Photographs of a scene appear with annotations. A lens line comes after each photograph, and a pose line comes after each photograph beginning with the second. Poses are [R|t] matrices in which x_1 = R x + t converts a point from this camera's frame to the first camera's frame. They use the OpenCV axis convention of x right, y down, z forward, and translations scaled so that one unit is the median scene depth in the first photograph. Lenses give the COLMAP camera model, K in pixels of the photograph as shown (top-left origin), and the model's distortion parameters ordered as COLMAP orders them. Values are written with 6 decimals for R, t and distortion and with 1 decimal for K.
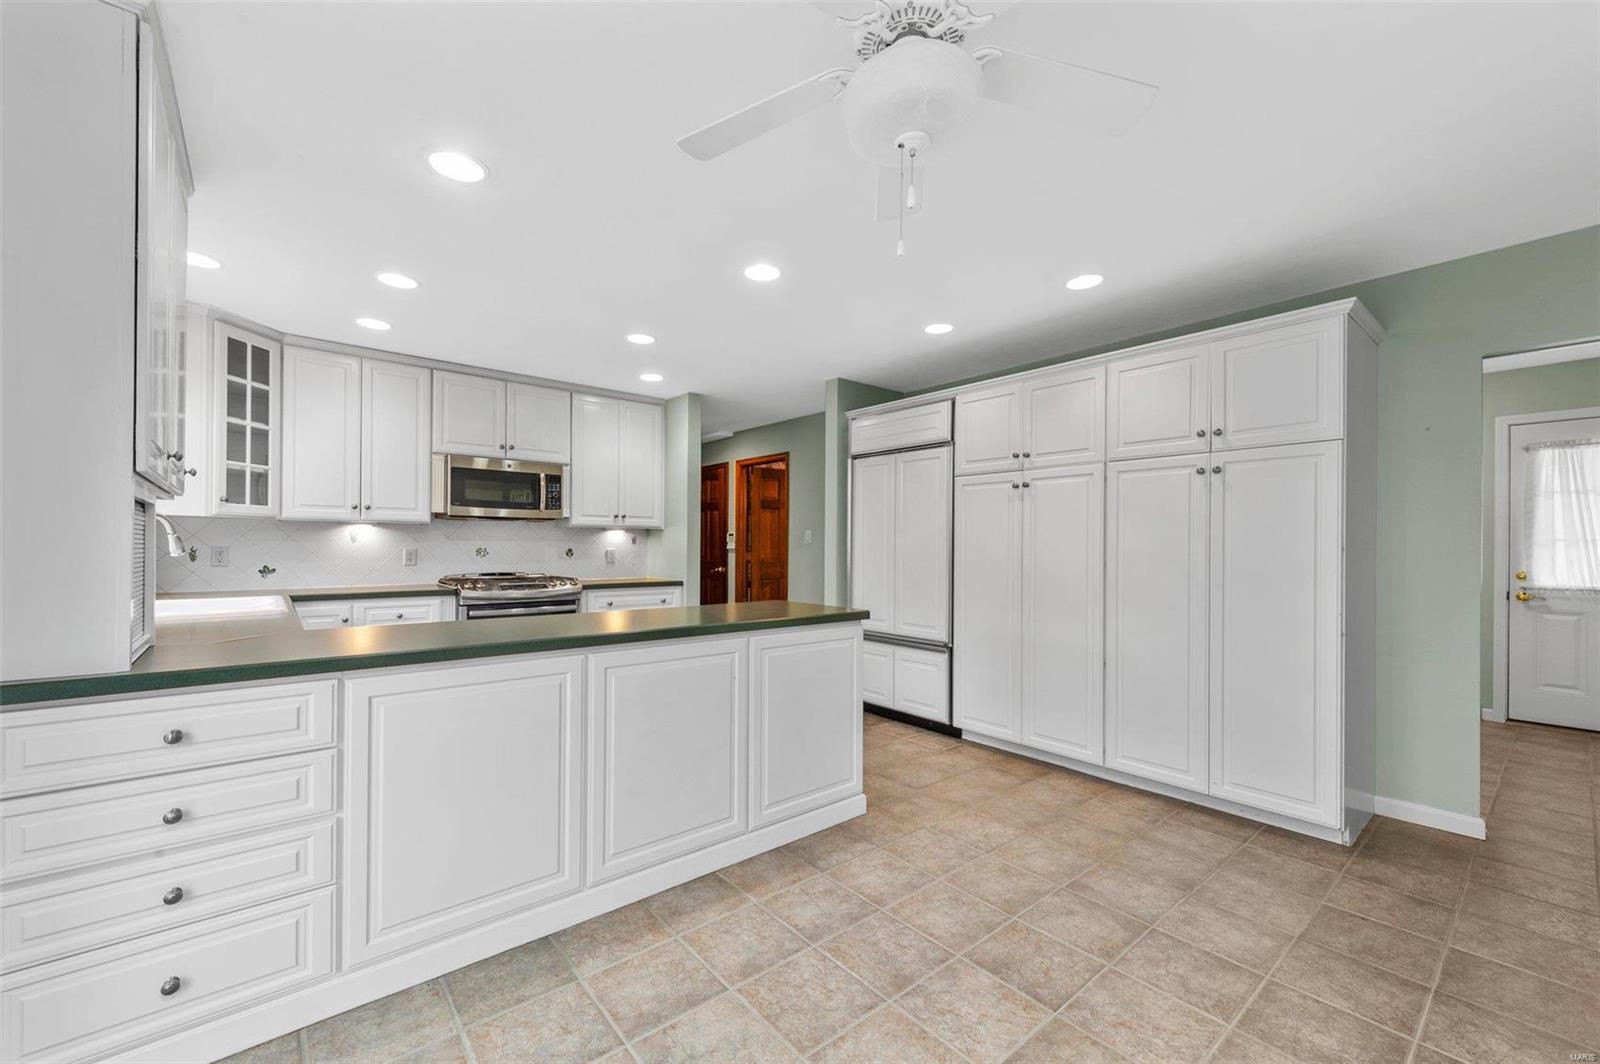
lens RADIAL K [[635.5, 0, 801.4], [0, 635.5, 544.8], [0, 0, 1]] dist [0.010009, -0.003212]
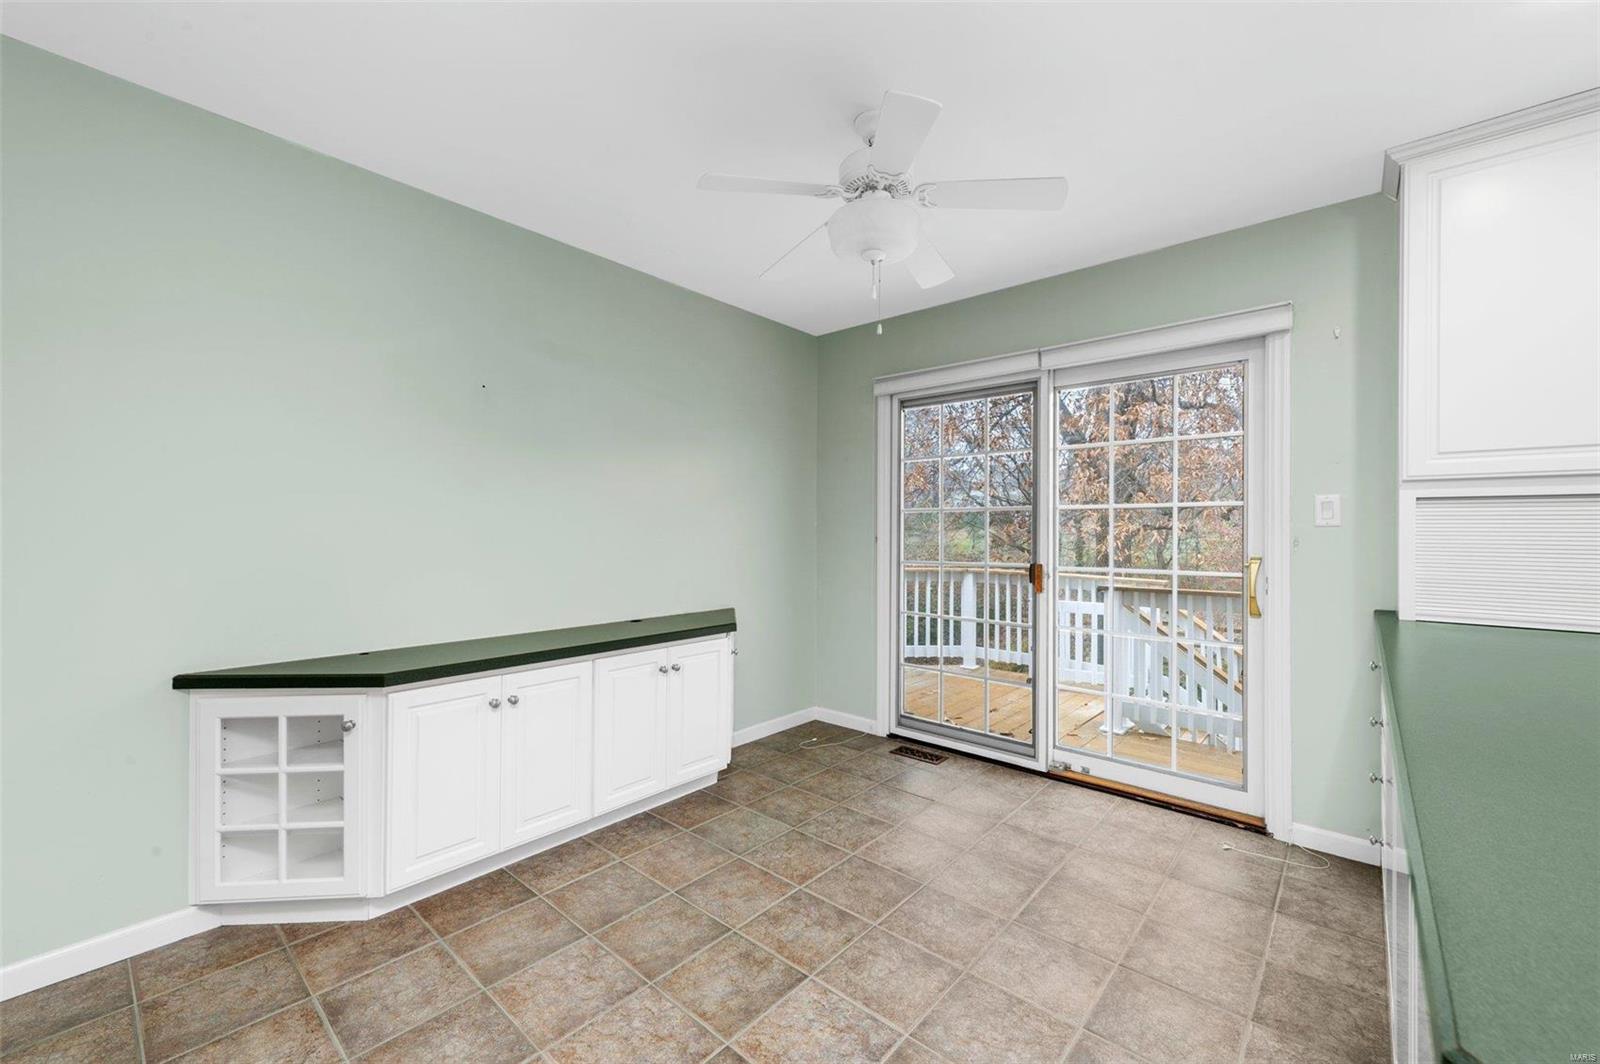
lens RADIAL K [[635.5, 0, 796.0], [0, 635.5, 526.4], [0, 0, 1]] dist [0.010009, -0.003212]
pose [[-0.989467, -0.009969, -0.144418, 0.173291], [-0.009178, 0.999939, -0.006142, 0.002555], [0.144470, -0.004752, -0.989498, 0.755187]]
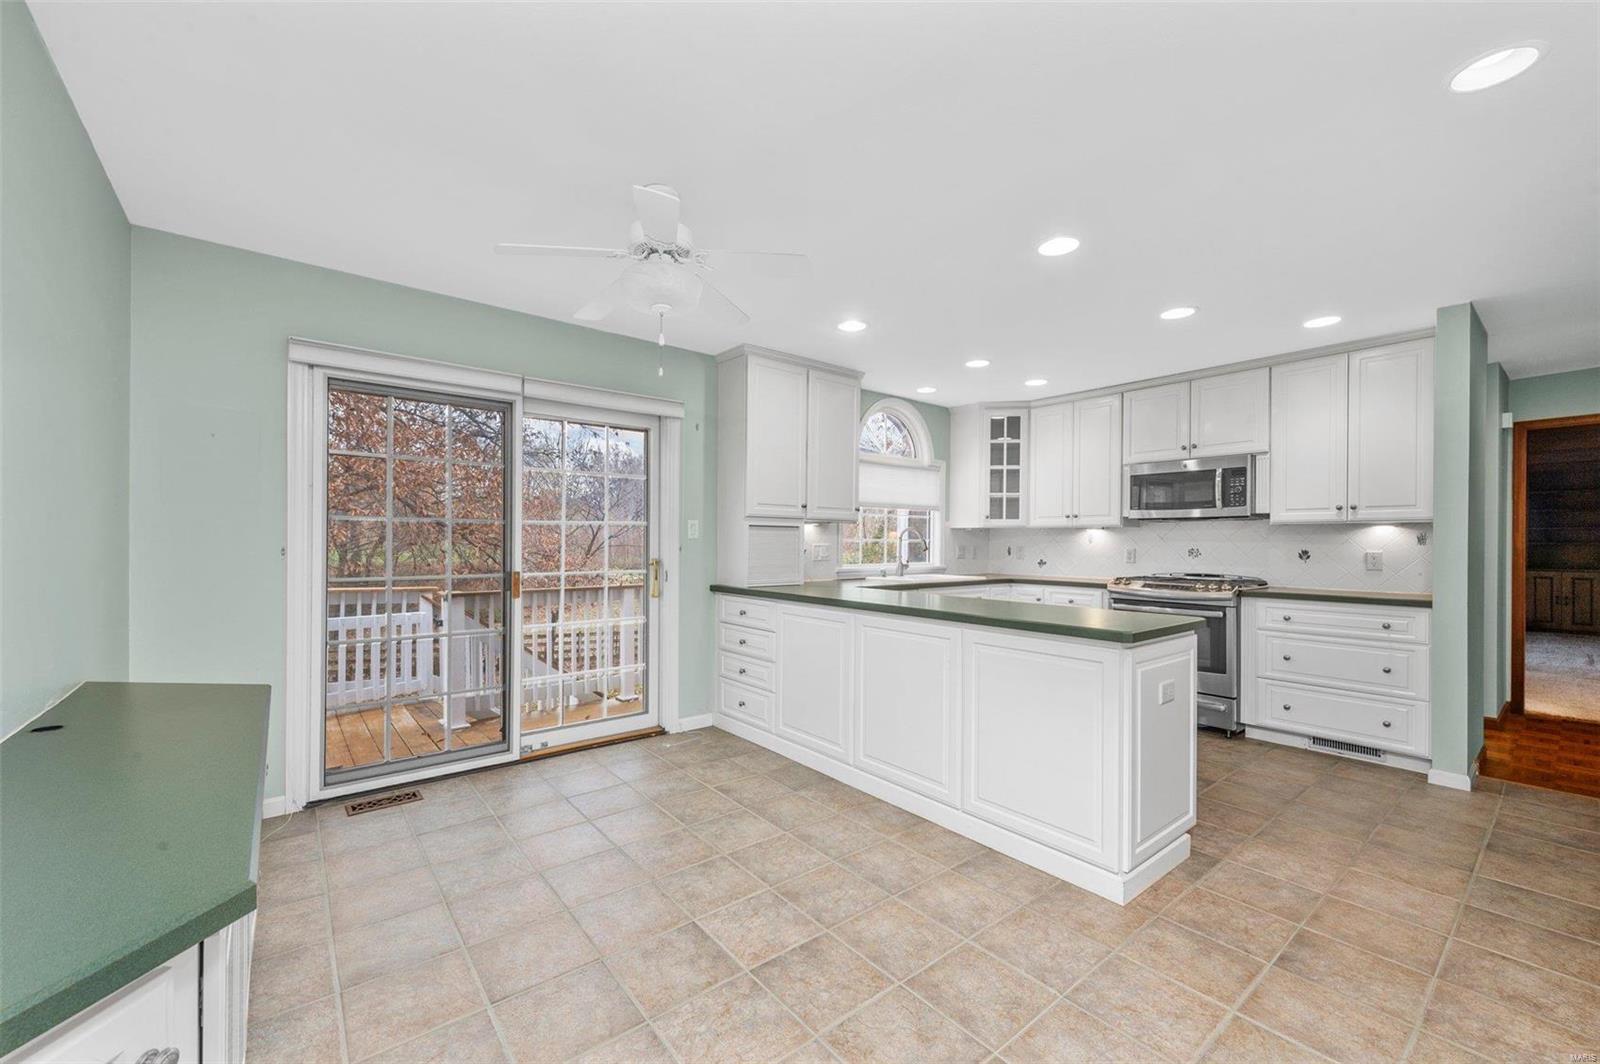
lens RADIAL K [[635.5, 0, 790.9], [0, 635.5, 539.4], [0, 0, 1]] dist [0.010009, -0.003212]
pose [[-0.027365, -0.011343, -0.999561, 0.586725], [-0.004863, 0.999925, -0.011214, 0.005395], [0.999614, 0.004554, -0.027418, 0.434496]]
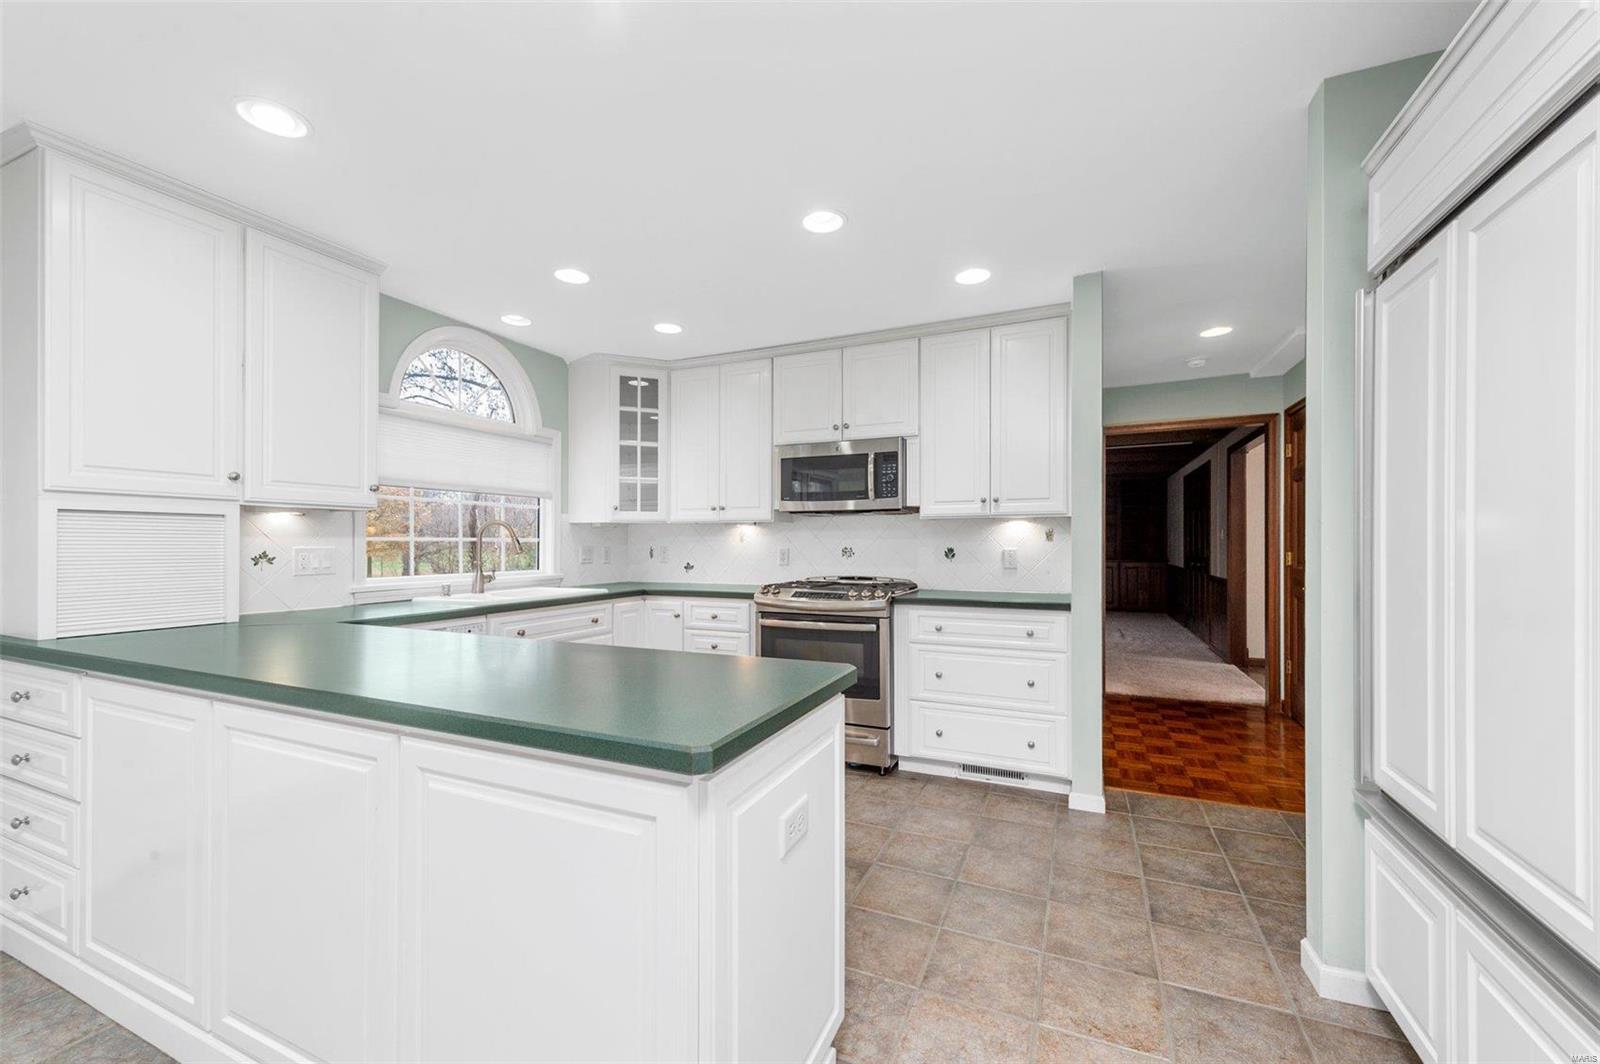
lens RADIAL K [[635.5, 0, 793.9], [0, 635.5, 542.8], [0, 0, 1]] dist [0.010009, -0.003212]
pose [[0.431243, -0.008142, -0.902199, 0.280513], [0.005918, 0.999963, -0.006196, 0.003969], [0.902217, -0.002667, 0.431275, 0.624129]]
